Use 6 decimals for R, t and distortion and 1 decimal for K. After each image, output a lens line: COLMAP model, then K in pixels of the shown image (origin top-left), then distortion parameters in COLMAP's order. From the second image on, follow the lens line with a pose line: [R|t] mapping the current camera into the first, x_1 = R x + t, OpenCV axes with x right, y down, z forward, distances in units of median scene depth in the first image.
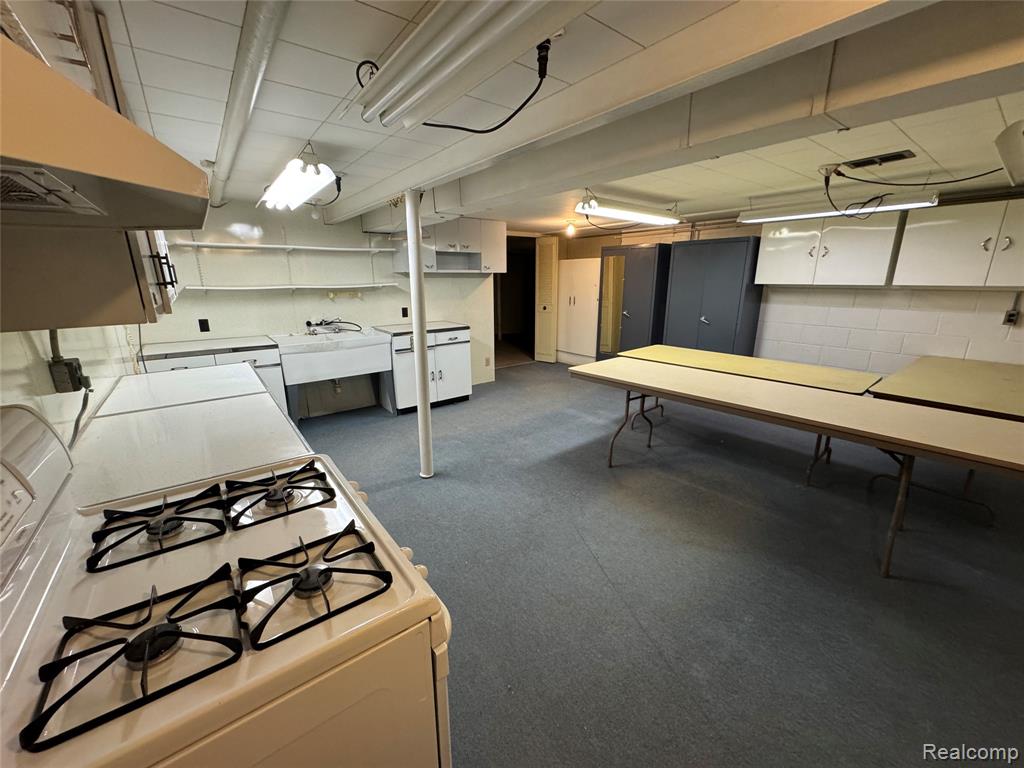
lens RADIAL K [[406.6, 0, 511.7], [0, 406.6, 383.0], [0, 0, 1]] dist [-0.003846, 0.000904]
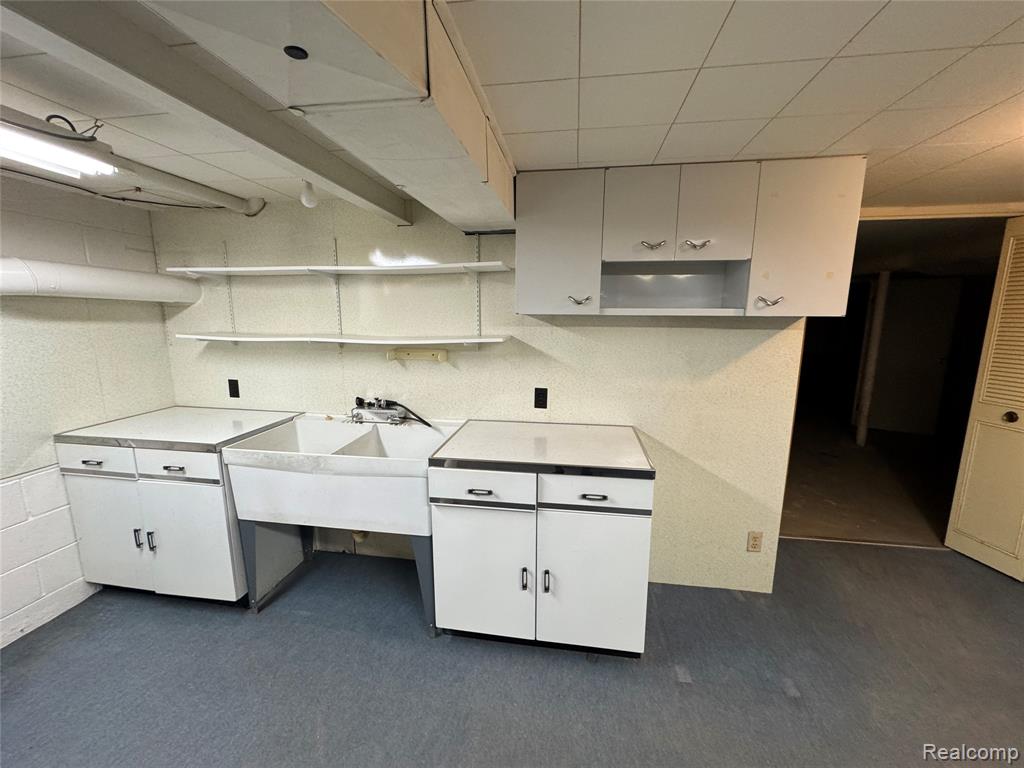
lens RADIAL K [[406.6, 0, 512.1], [0, 406.6, 385.6], [0, 0, 1]] dist [-0.003846, 0.000904]
pose [[0.688005, 0.130049, -0.713958, 0.047412], [-0.191911, 0.981393, -0.006172, -0.187247], [0.699871, 0.141263, 0.700161, 0.679619]]
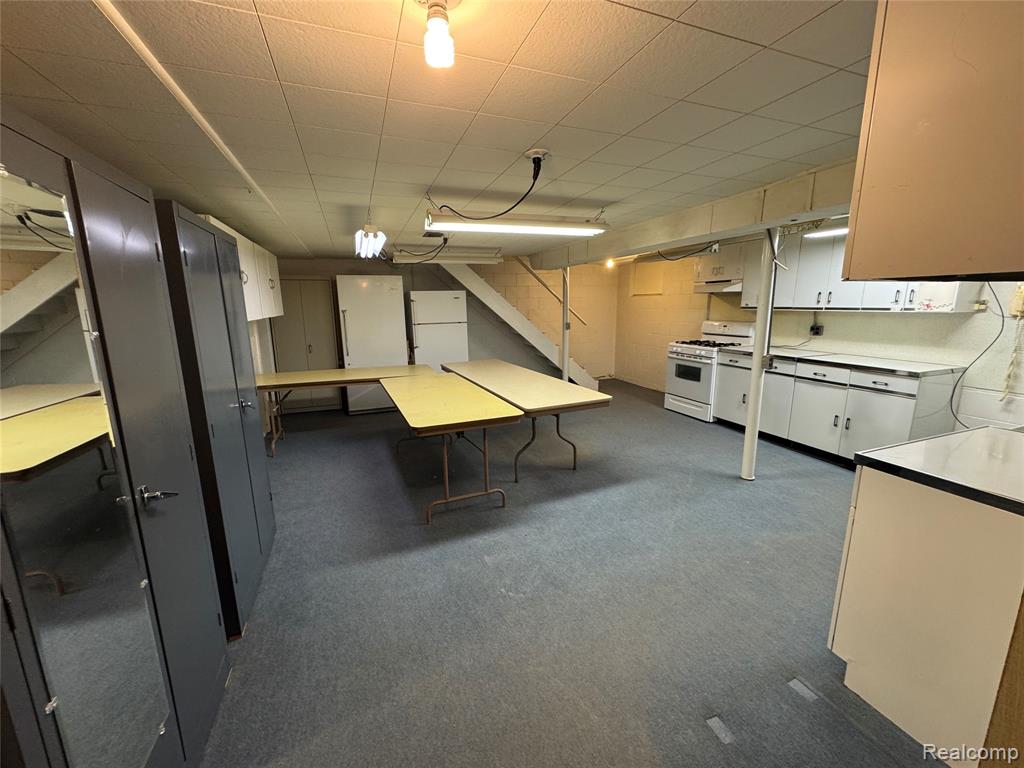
lens RADIAL K [[406.6, 0, 514.0], [0, 406.6, 381.1], [0, 0, 1]] dist [-0.003846, 0.000904]
pose [[-0.960070, -0.034558, 0.277619, 0.021637], [0.089442, 0.902344, 0.421635, -0.373698], [-0.265078, 0.429630, -0.863222, 1.408638]]
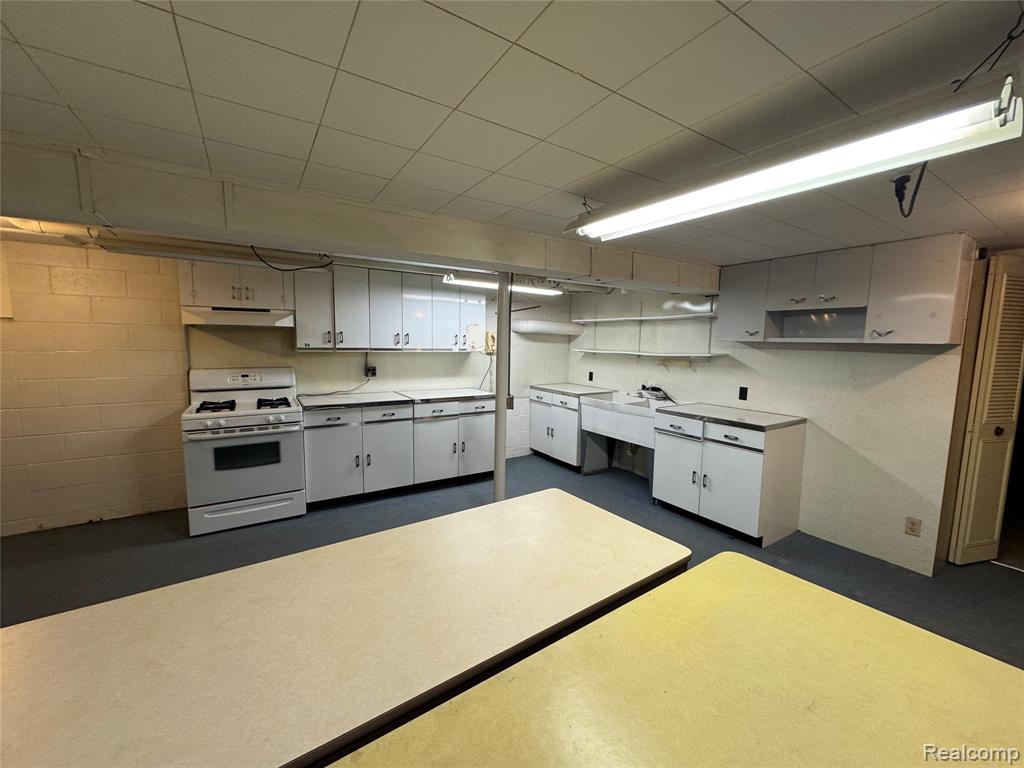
lens RADIAL K [[406.6, 0, 511.1], [0, 406.6, 381.8], [0, 0, 1]] dist [-0.003846, 0.000904]
pose [[-0.092812, 0.104074, -0.990230, 0.534779], [-0.268449, 0.955078, 0.125541, -0.181642], [0.958812, 0.277478, -0.060705, 0.661777]]
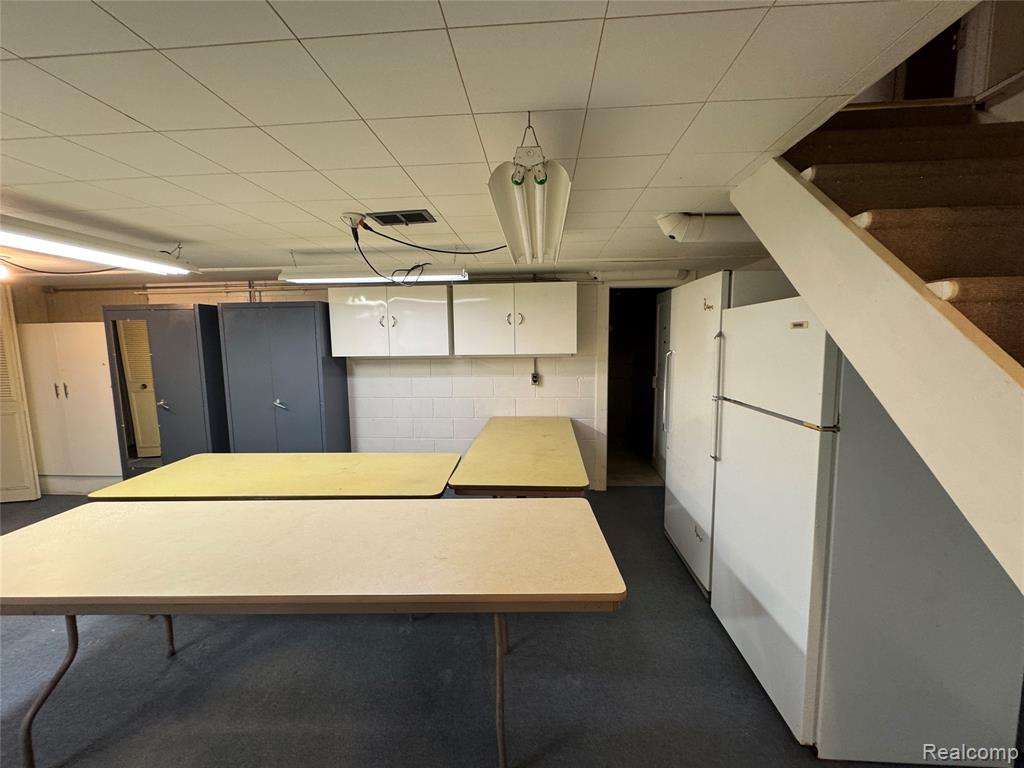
lens RADIAL K [[406.6, 0, 513.2], [0, 406.6, 382.2], [0, 0, 1]] dist [-0.003846, 0.000904]
pose [[0.662154, -0.085769, 0.744443, 0.216777], [0.200308, 0.977538, -0.065541, -0.062520], [-0.722100, 0.192516, 0.664461, 0.183920]]
